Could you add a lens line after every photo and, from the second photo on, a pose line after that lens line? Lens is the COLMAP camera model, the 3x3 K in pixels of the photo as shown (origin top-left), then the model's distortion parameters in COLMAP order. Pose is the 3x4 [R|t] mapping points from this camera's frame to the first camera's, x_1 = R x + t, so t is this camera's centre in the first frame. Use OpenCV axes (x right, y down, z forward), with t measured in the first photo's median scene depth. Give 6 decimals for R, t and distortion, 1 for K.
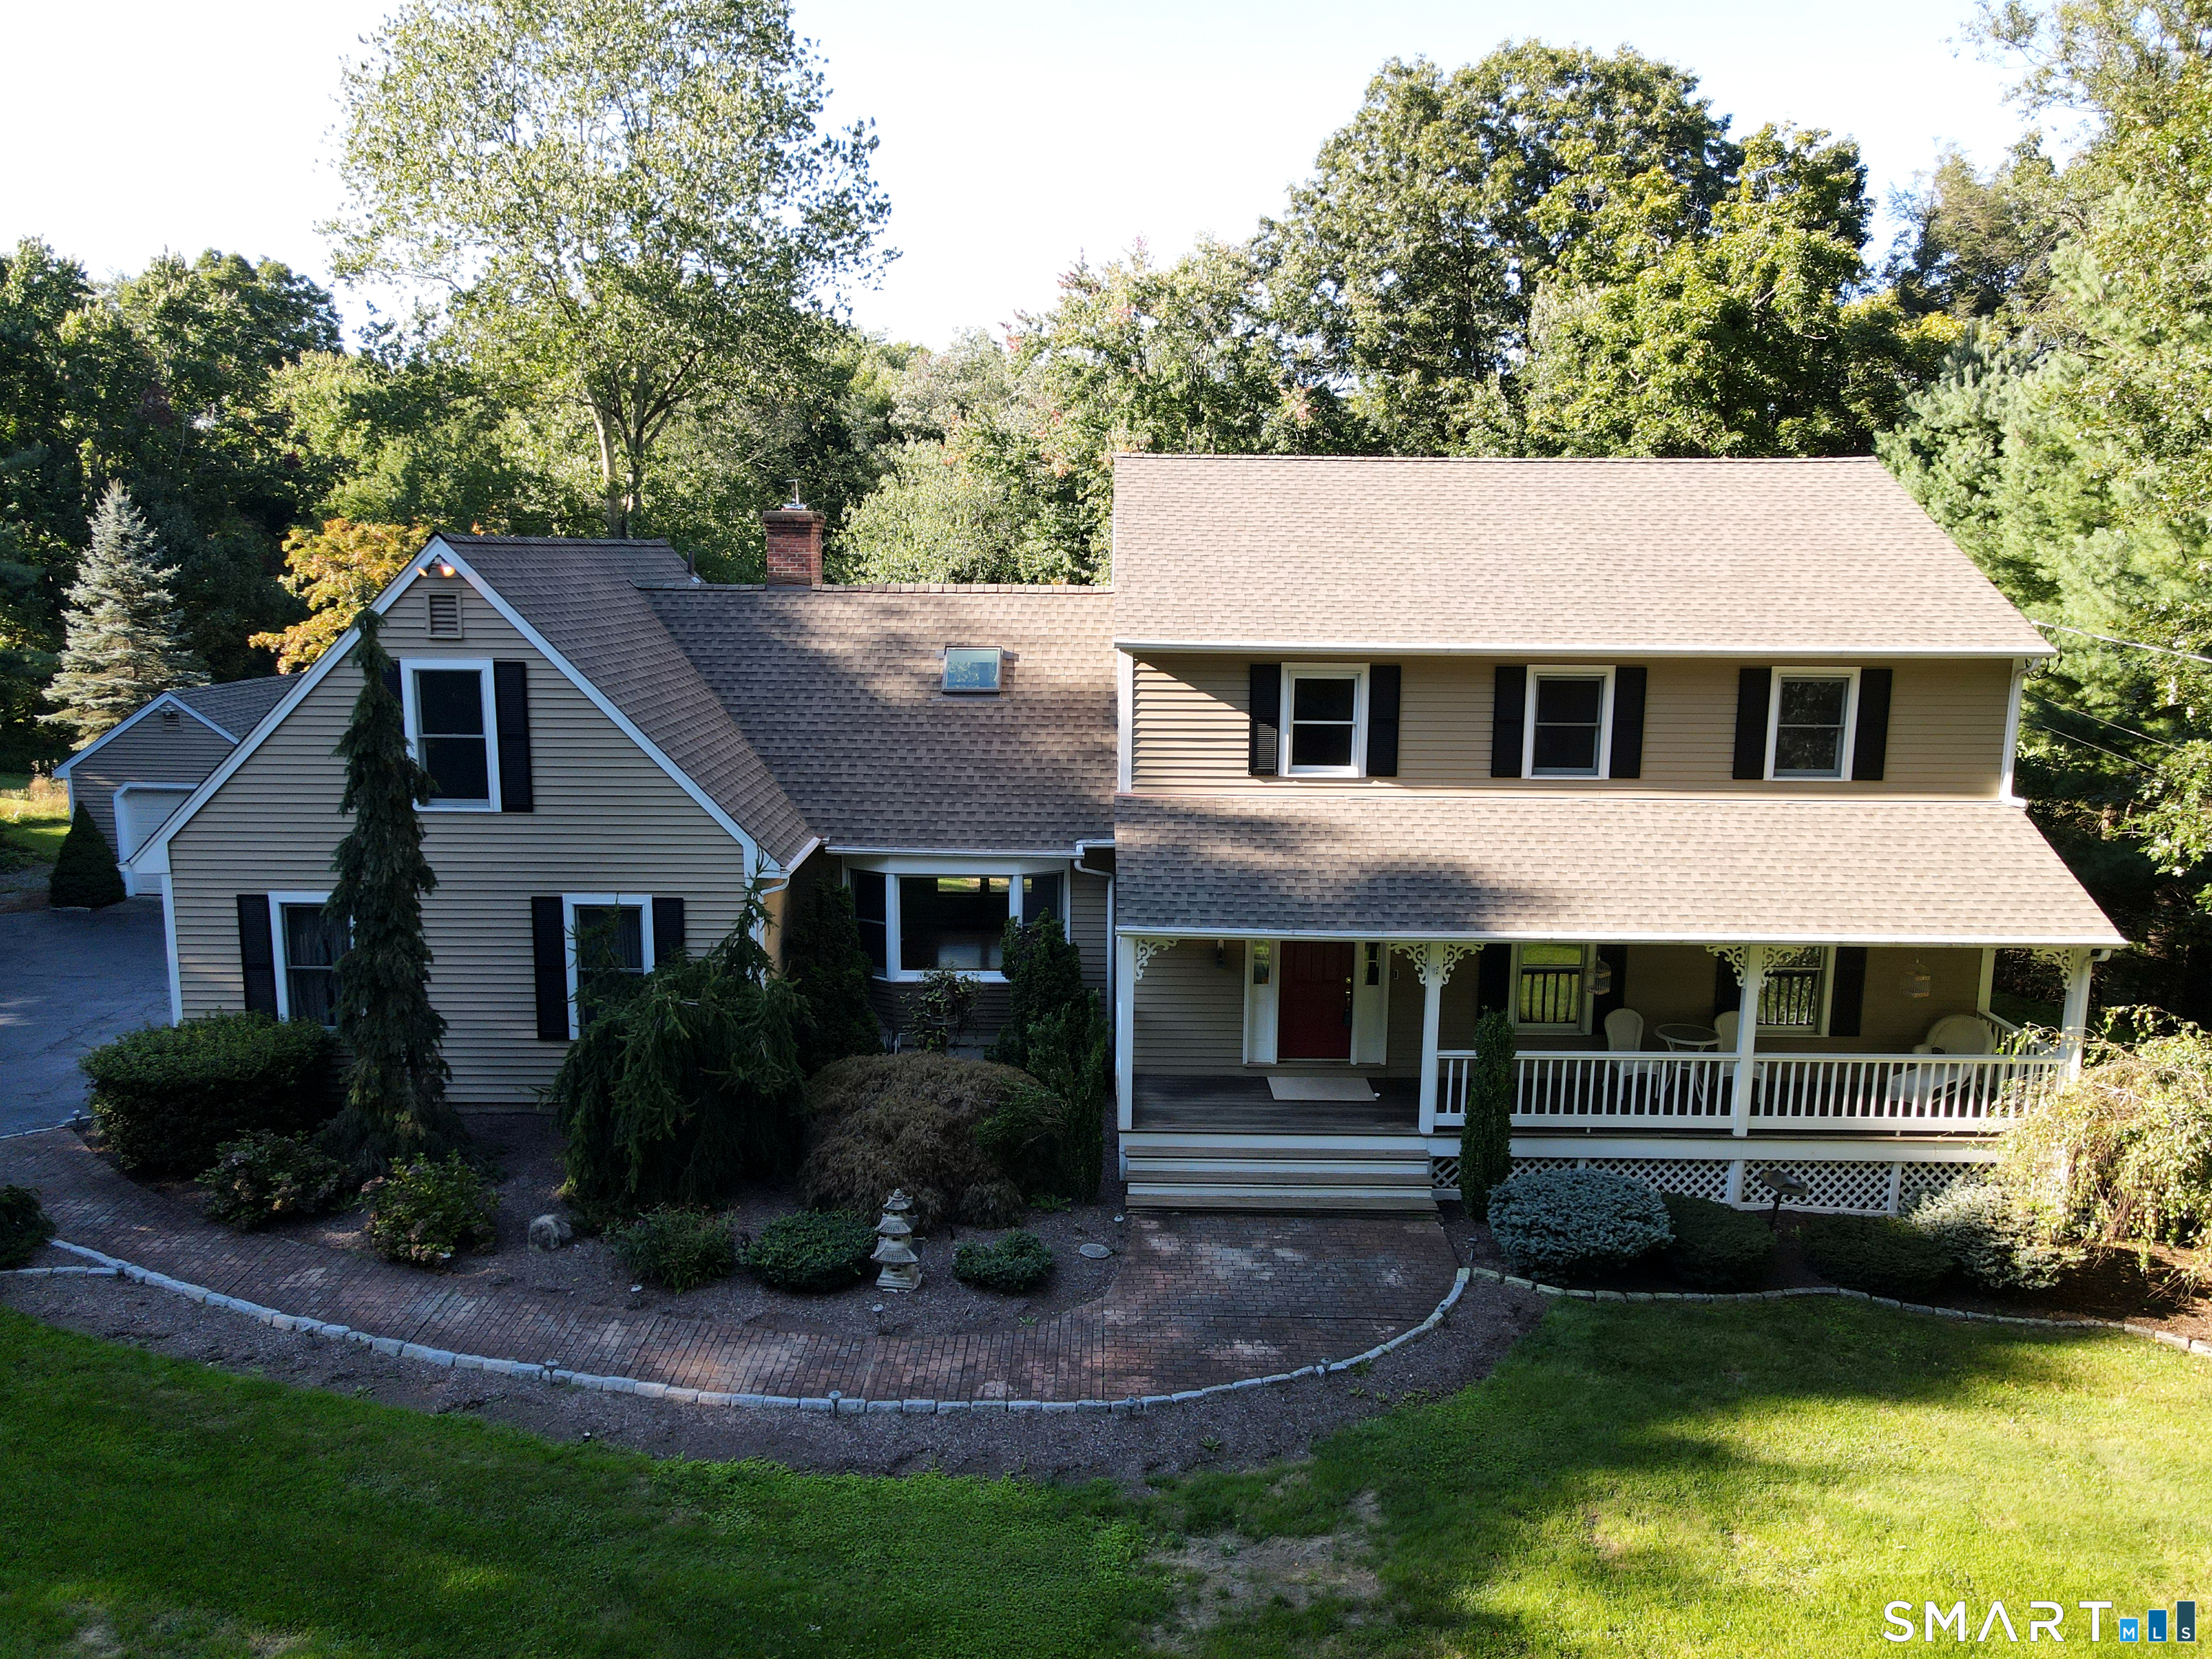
lens RADIAL K [[1534.9, 0, 1106.0], [0, 1534.9, 829.5], [0, 0, 1]] dist [0.021668, 0.003441]
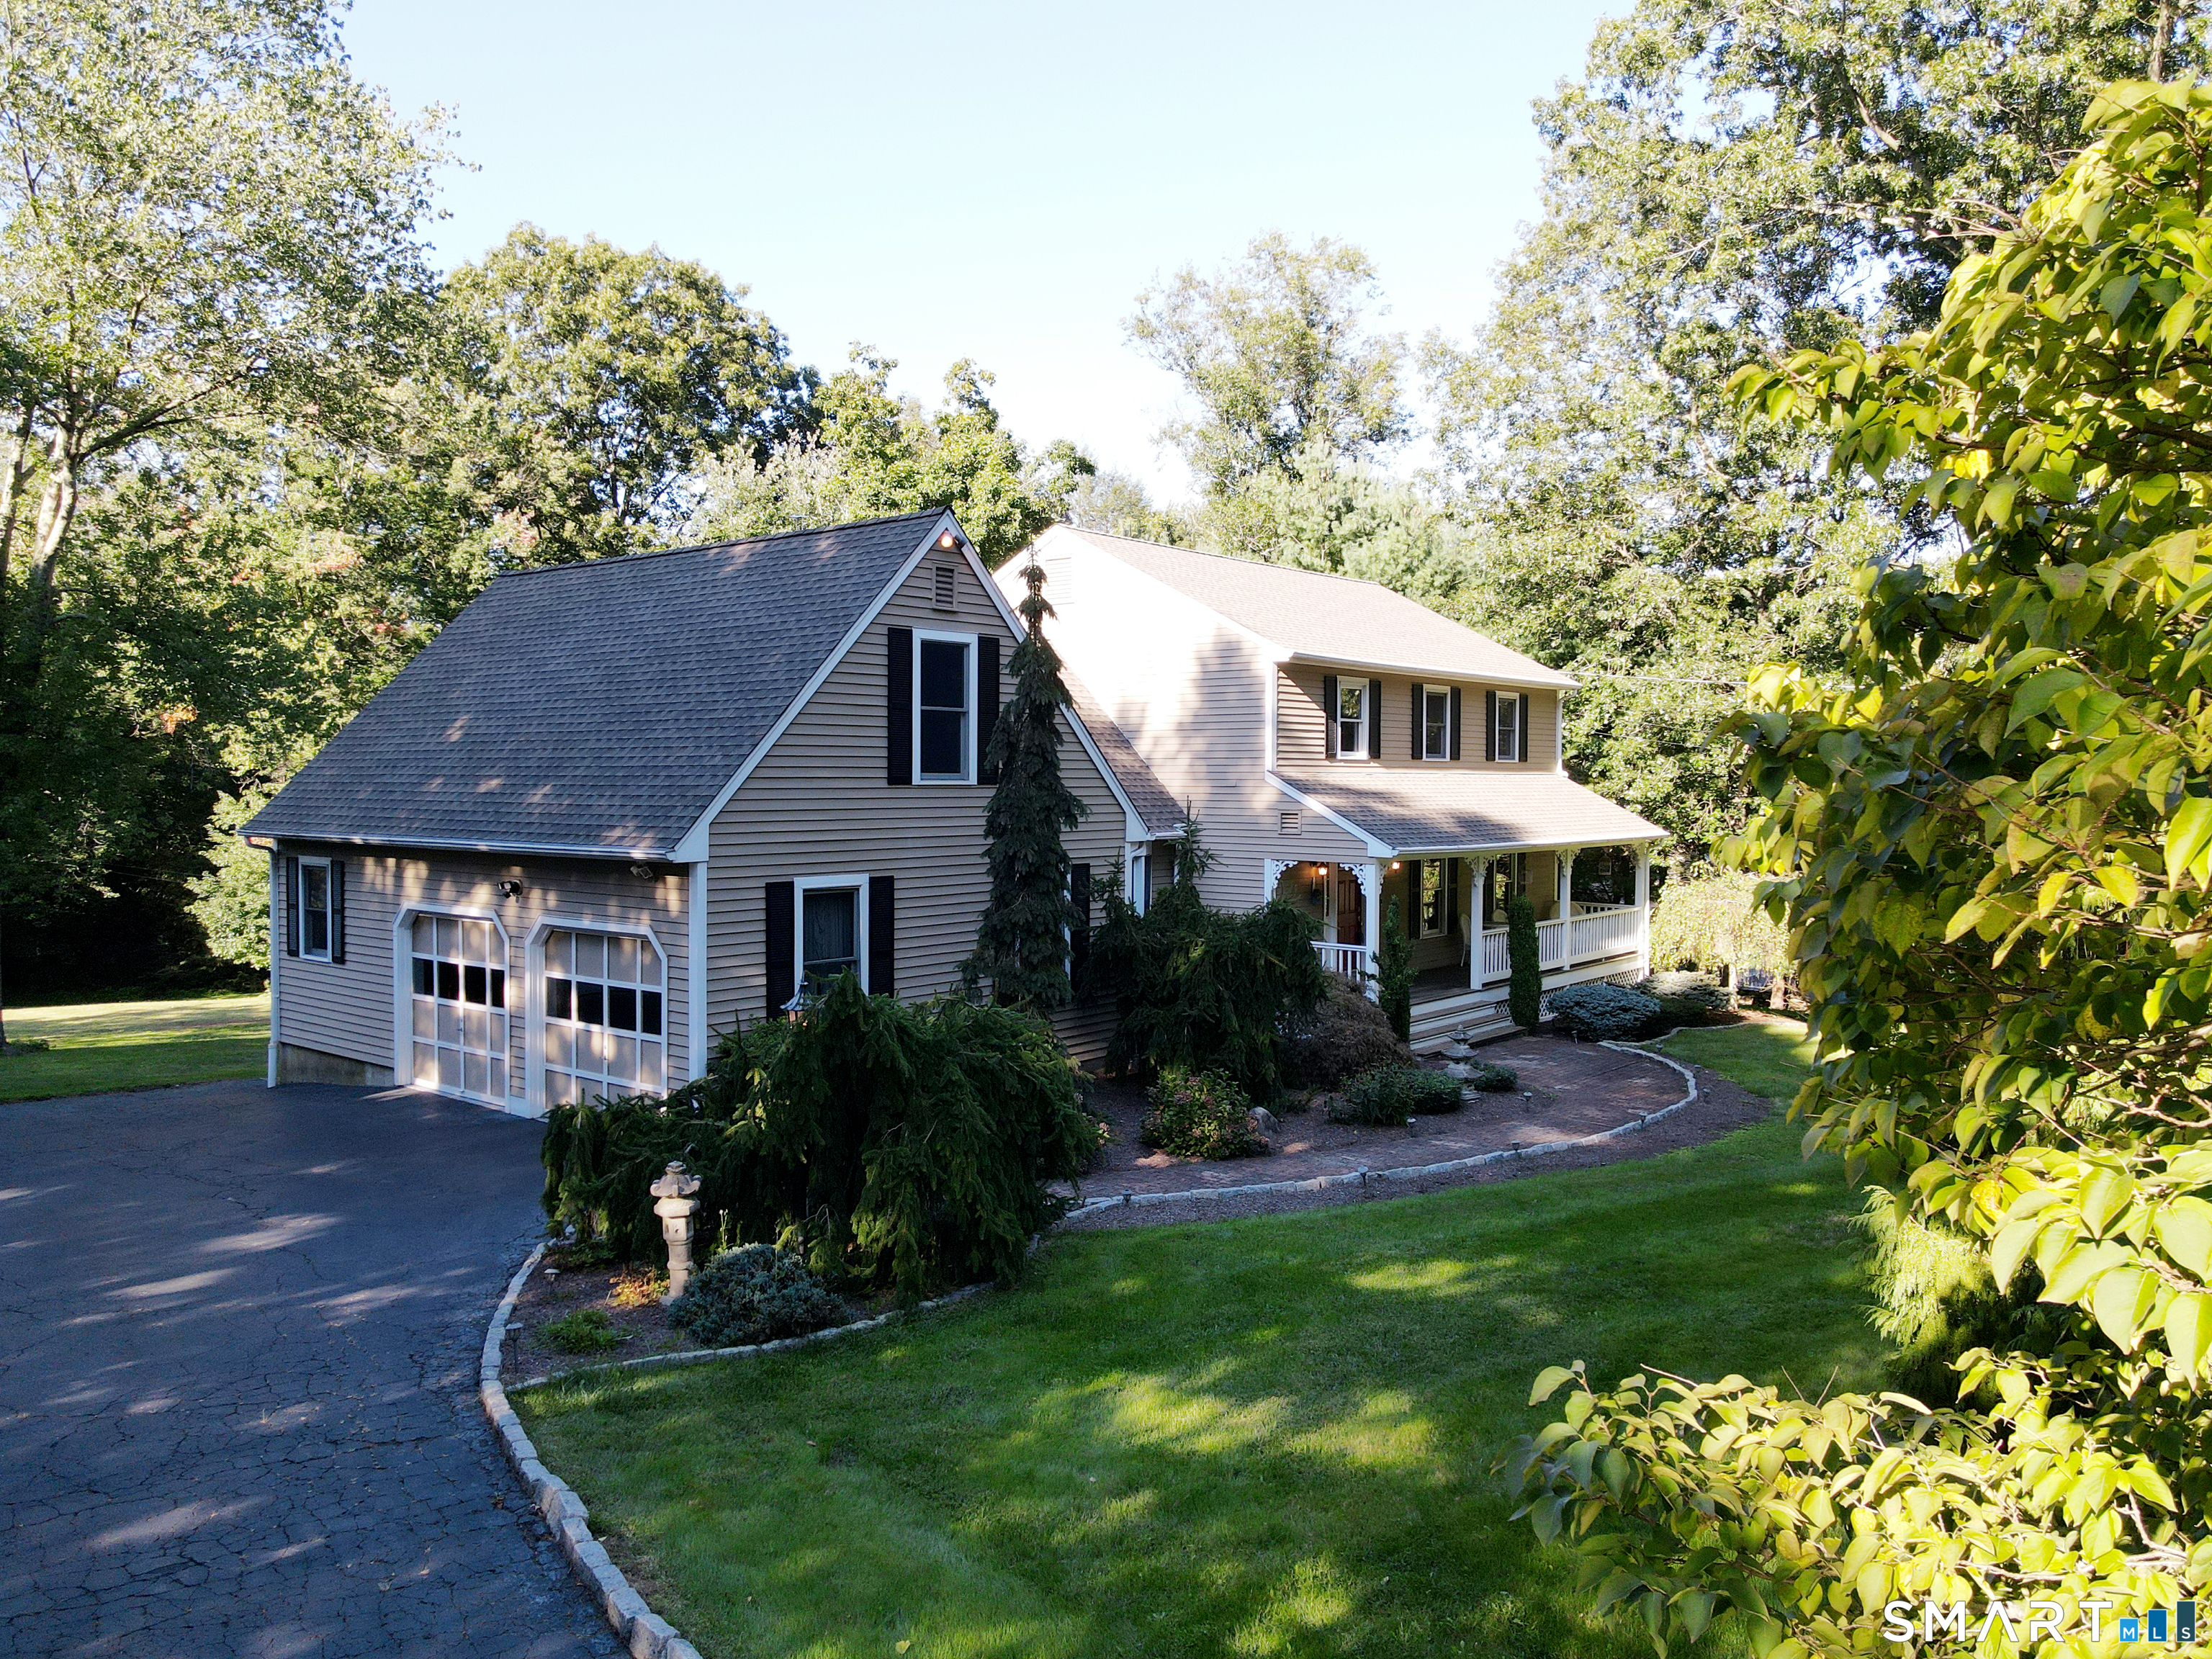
lens RADIAL K [[1534.9, 0, 1106.0], [0, 1534.9, 829.5], [0, 0, 1]] dist [0.021668, 0.003441]
pose [[0.604093, -0.028230, 0.796414, -1.132637], [0.032288, 0.999419, 0.010934, 0.008819], [-0.796259, 0.019110, 0.604653, 0.326230]]
